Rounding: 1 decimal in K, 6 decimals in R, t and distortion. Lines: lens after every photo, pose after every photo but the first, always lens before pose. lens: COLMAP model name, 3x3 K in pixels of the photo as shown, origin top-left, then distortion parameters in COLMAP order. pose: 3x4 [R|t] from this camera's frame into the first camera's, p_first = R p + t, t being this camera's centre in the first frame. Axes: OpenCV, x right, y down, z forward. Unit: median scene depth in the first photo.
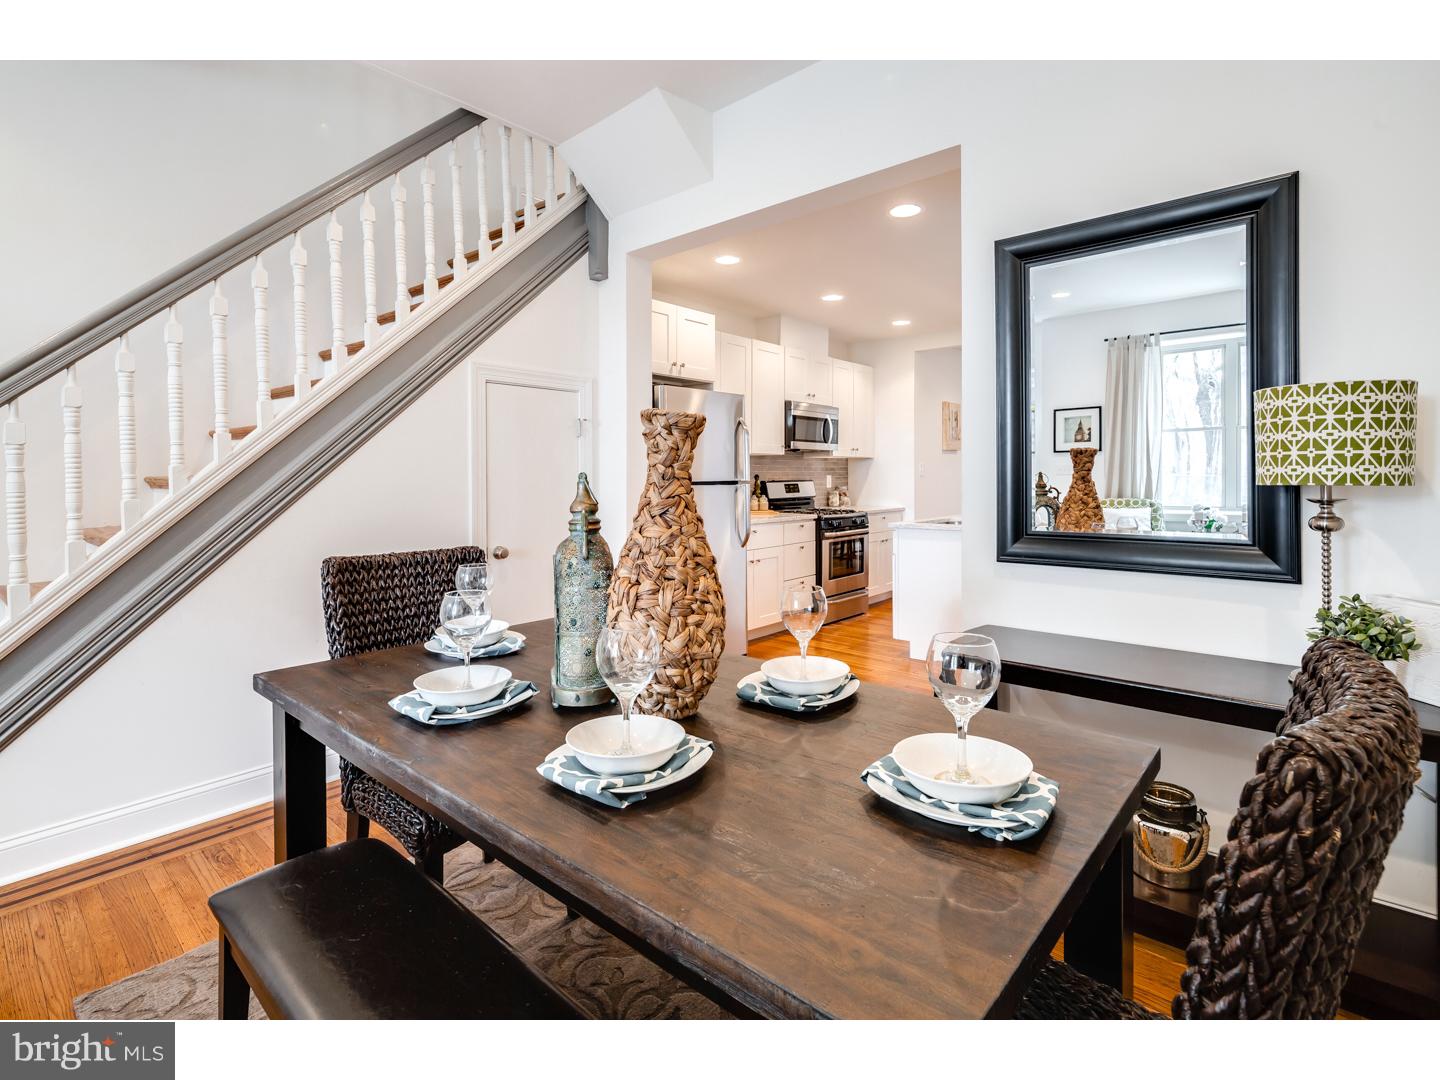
lens RADIAL K [[698.1, 0, 704.9], [0, 698.1, 480.2], [0, 0, 1]] dist [0.001789, -0.003011]
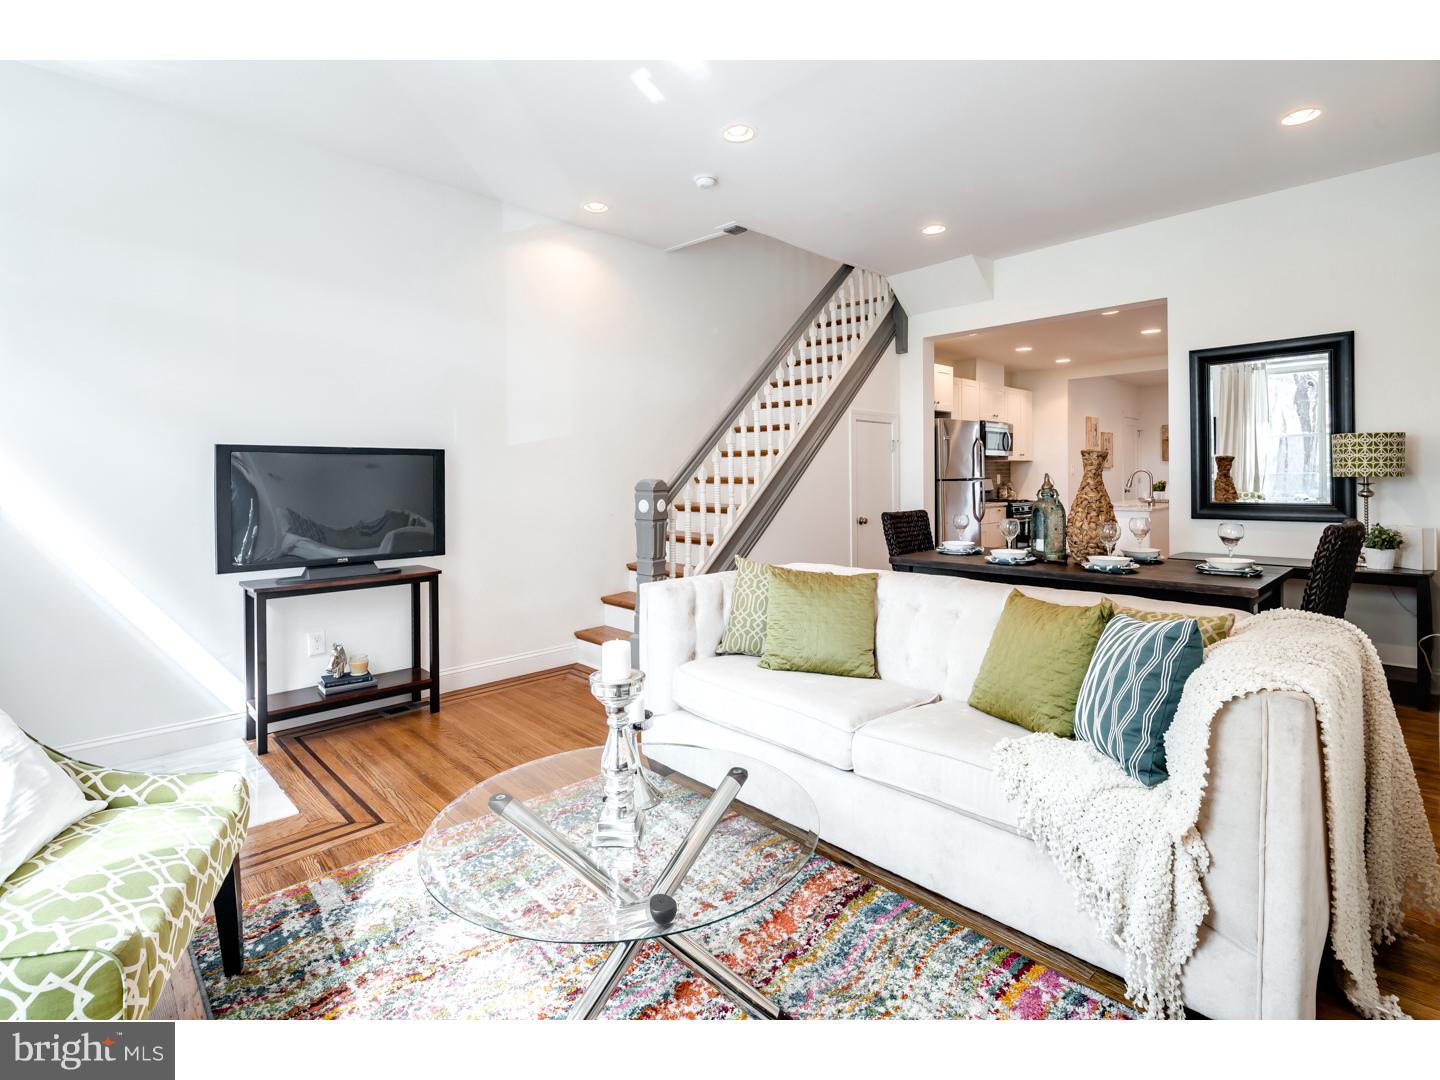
lens RADIAL K [[698.1, 0, 702.5], [0, 698.1, 479.3], [0, 0, 1]] dist [0.001789, -0.003011]
pose [[0.996066, -0.005370, -0.088450, -0.319885], [0.005180, 0.999984, -0.002373, 0.003036], [0.088462, 0.001906, 0.996078, -0.438575]]
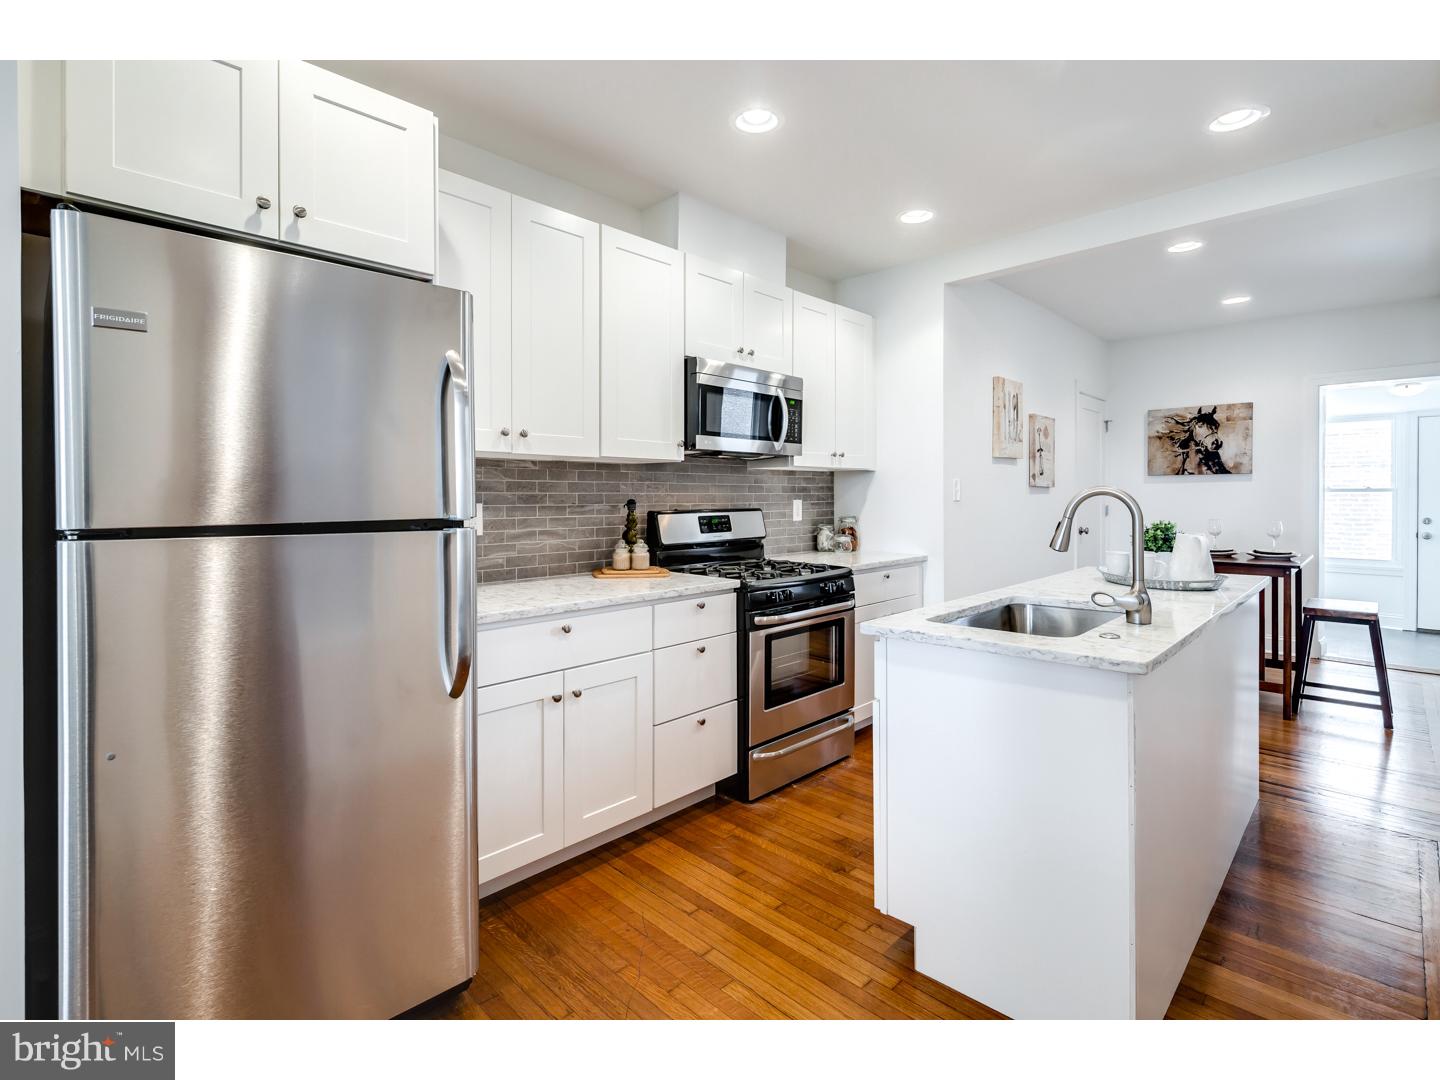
lens RADIAL K [[698.1, 0, 714.5], [0, 698.1, 496.7], [0, 0, 1]] dist [0.001789, -0.003011]
pose [[0.998921, 0.000111, -0.046447, 0.166396], [-0.000478, 0.999969, -0.007895, -0.006206], [0.046445, 0.007908, 0.998890, 0.503425]]
